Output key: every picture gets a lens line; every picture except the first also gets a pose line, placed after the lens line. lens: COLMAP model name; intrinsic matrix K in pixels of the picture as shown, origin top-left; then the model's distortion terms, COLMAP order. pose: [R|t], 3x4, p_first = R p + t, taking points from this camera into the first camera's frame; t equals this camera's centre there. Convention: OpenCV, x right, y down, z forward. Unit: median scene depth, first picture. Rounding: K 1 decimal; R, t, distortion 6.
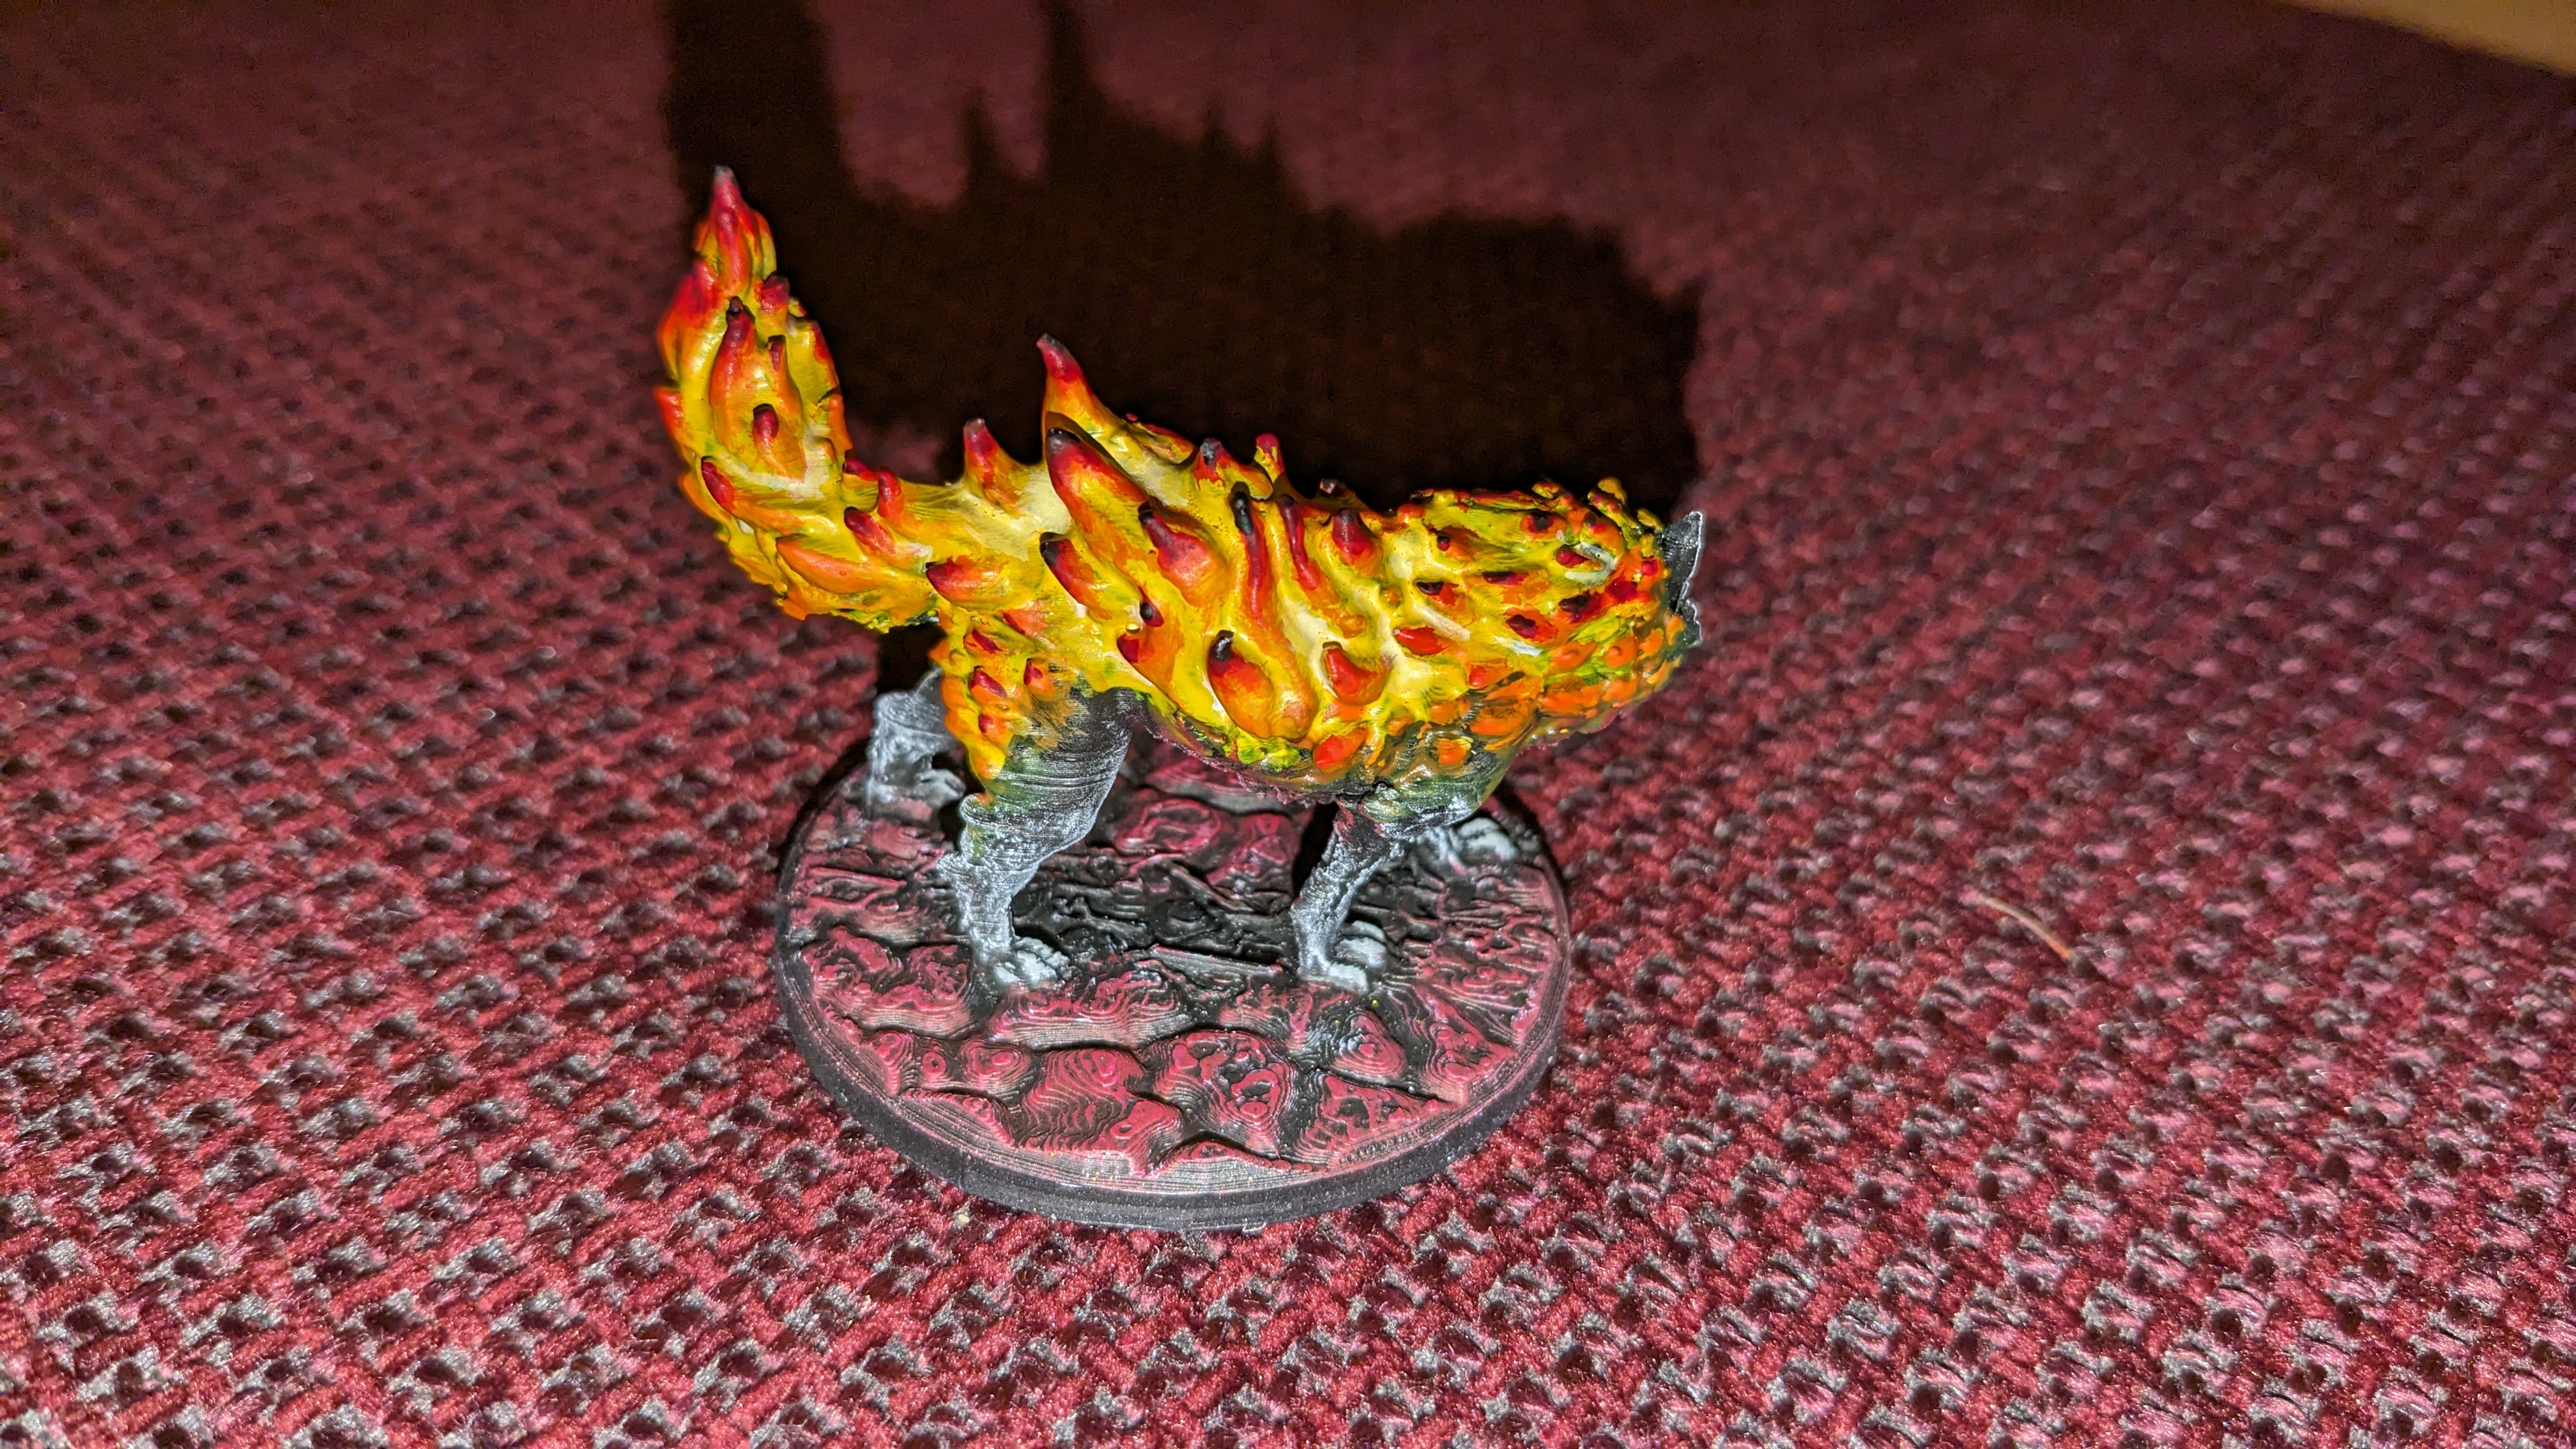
lens RADIAL K [[1803.1, 0, 1091.1], [0, 1803.1, 722.6], [0, 0, 1]] dist [0.004648, -0.043246]
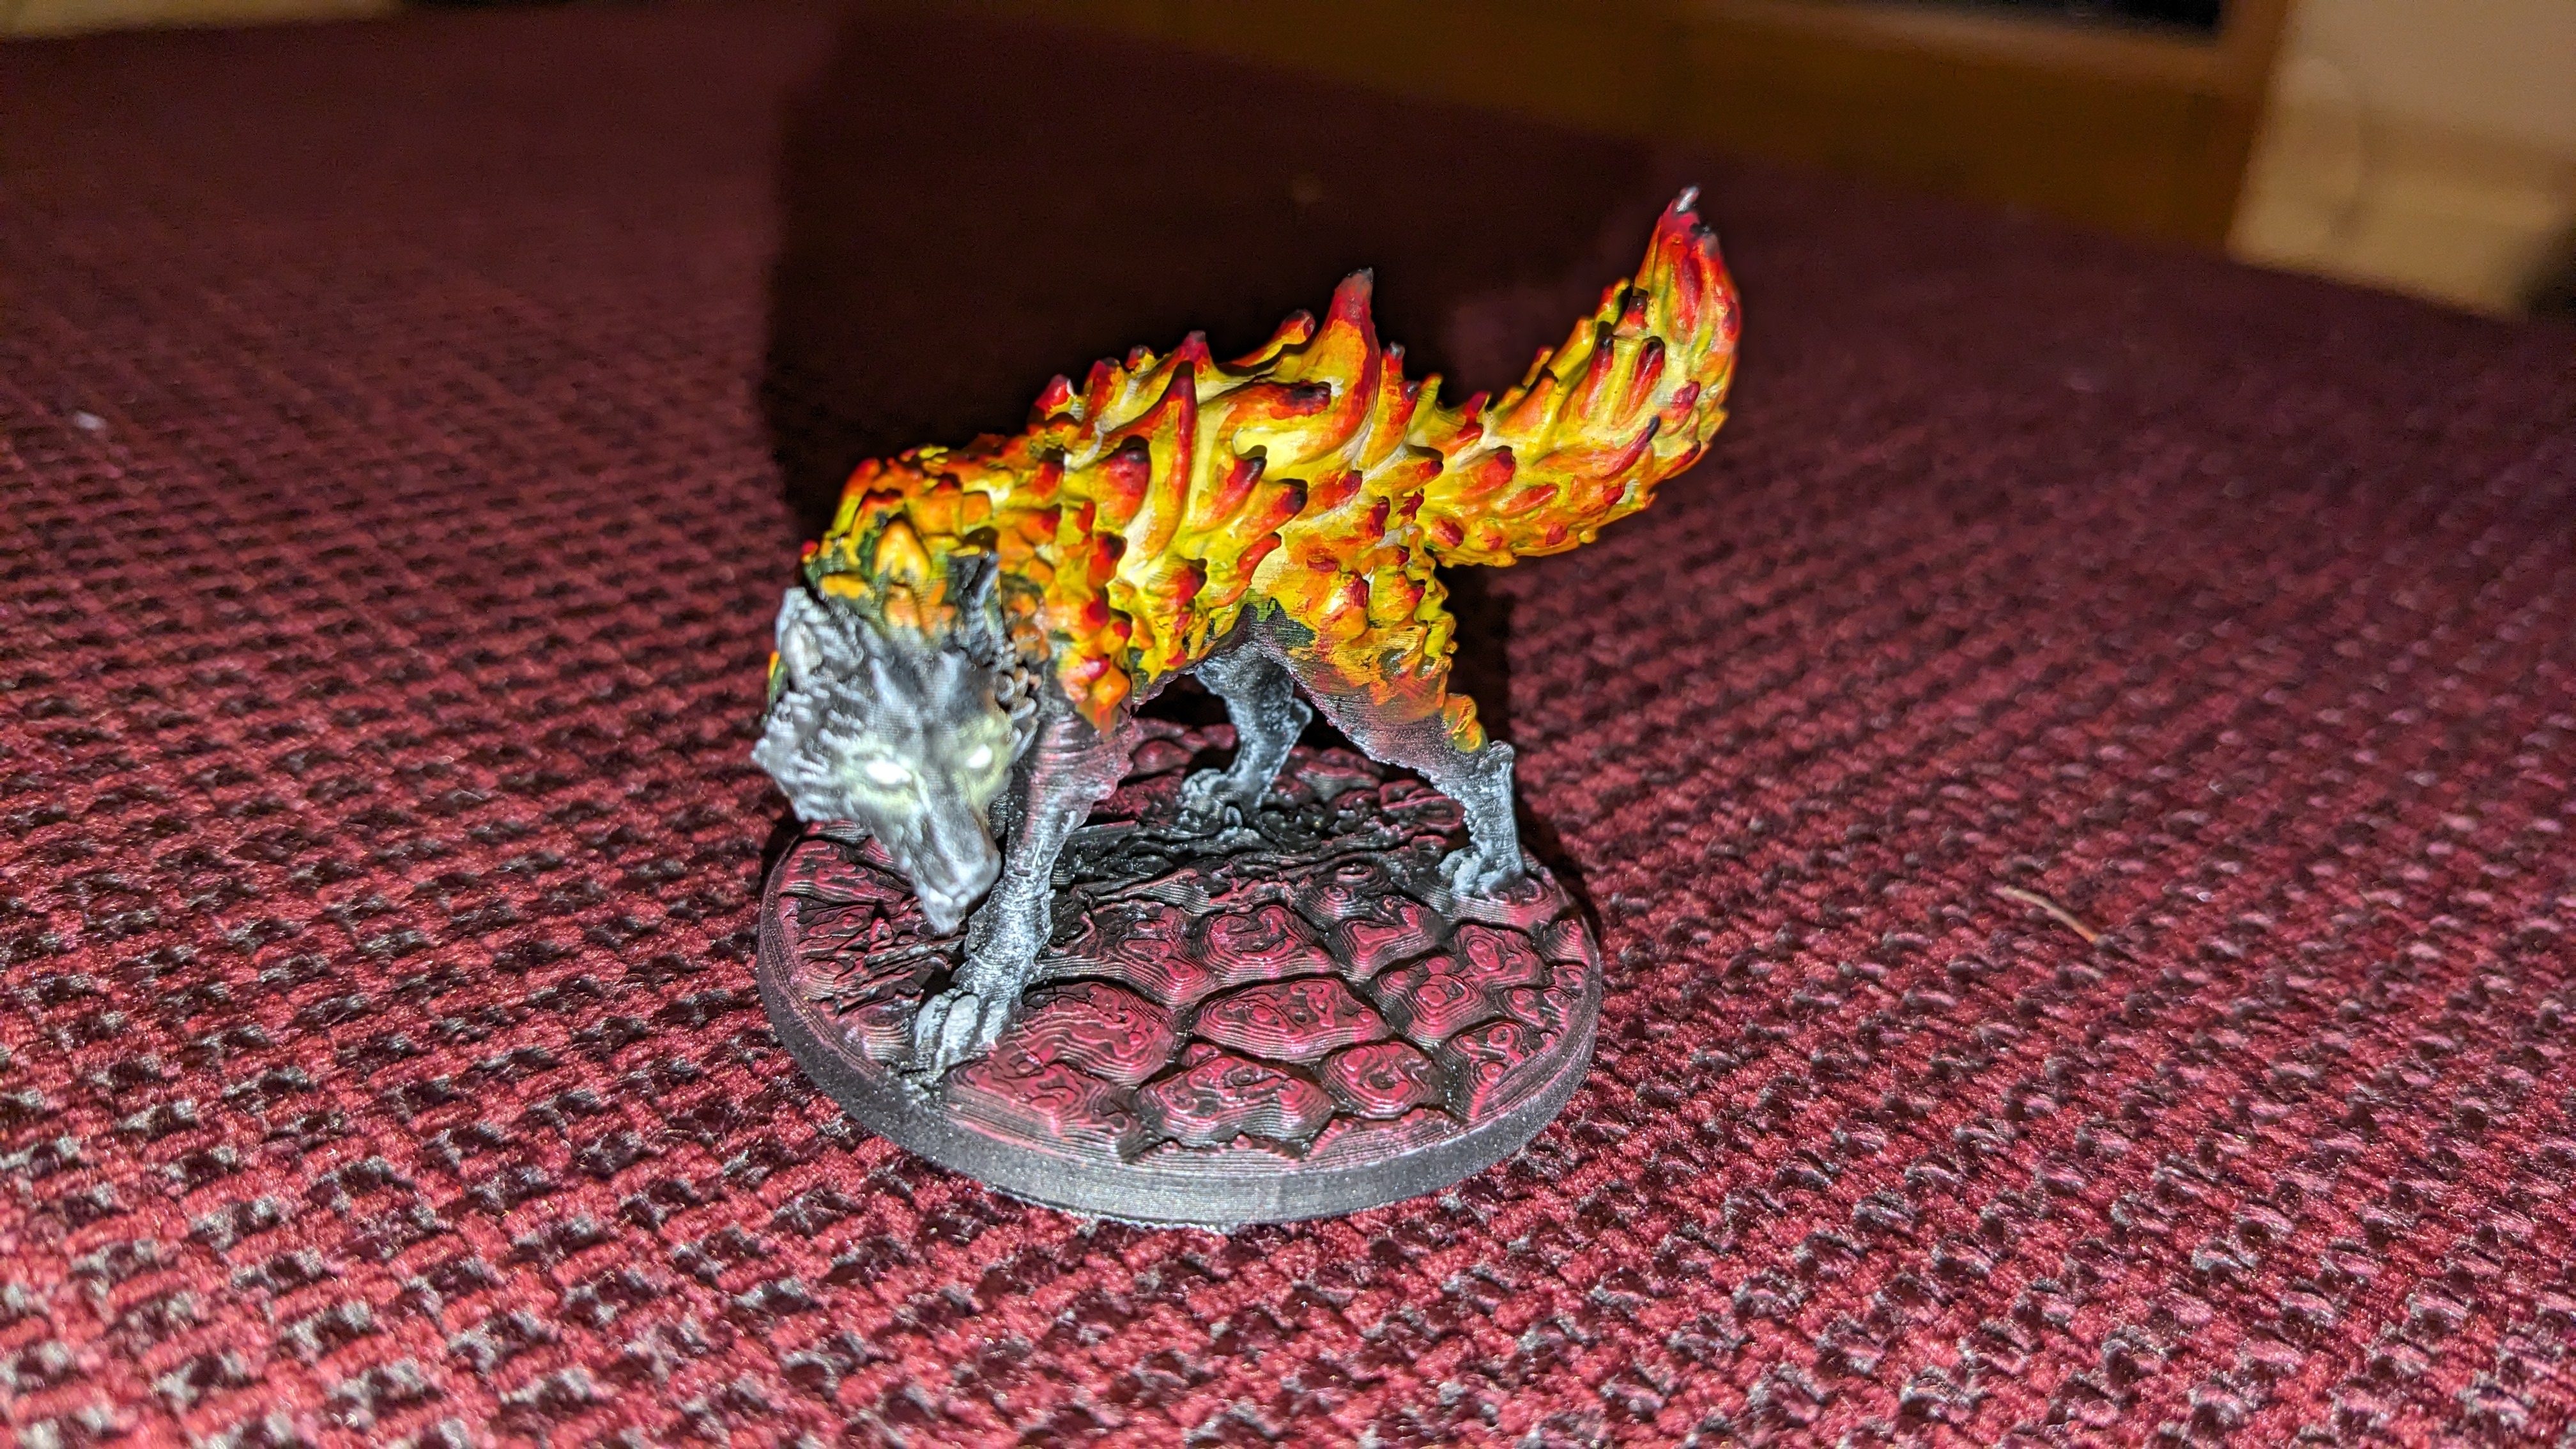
lens RADIAL K [[1803.1, 0, 1091.1], [0, 1803.1, 722.6], [0, 0, 1]] dist [0.004648, -0.043246]
pose [[0.996036, 0.086579, -0.020426, -0.013011], [-0.088792, 0.981564, -0.169259, 0.229607], [0.005395, 0.170402, 0.985360, -0.029392]]
